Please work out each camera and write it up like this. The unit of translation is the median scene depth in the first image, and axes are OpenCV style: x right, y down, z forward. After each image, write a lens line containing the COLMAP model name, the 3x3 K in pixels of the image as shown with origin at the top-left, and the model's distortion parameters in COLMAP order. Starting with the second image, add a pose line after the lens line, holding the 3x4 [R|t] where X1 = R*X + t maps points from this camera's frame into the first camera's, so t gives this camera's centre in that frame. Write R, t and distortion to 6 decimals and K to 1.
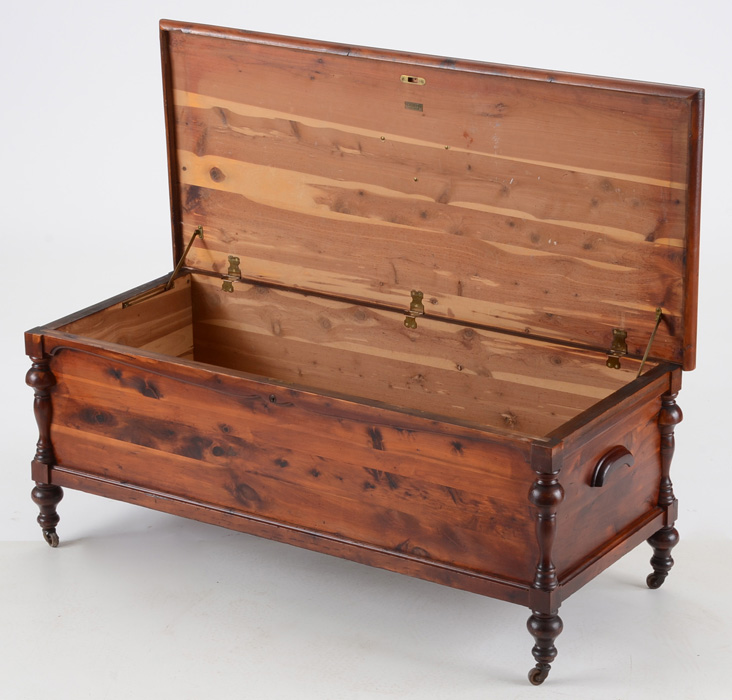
lens RADIAL K [[2399.8, 0, 378.9], [0, 2399.8, 364.6], [0, 0, 1]] dist [0.402692, 0.000000]
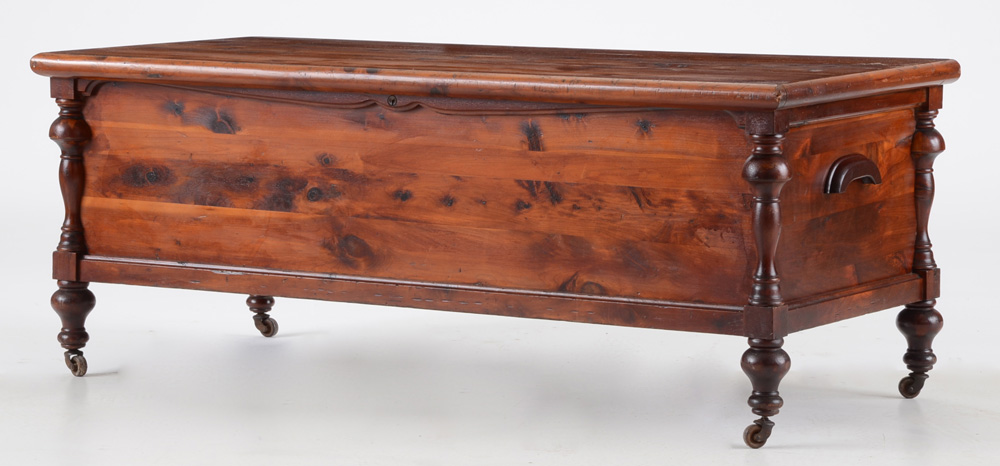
lens RADIAL K [[3381.4, 0, 498.3], [0, 3381.4, 224.3], [0, 0, 1]] dist [0.877314, 0.000000]
pose [[0.999858, 0.004111, 0.016359, -0.026967], [-0.000326, 0.974378, -0.224918, 0.273576], [-0.016865, 0.224880, 0.974240, -0.014183]]
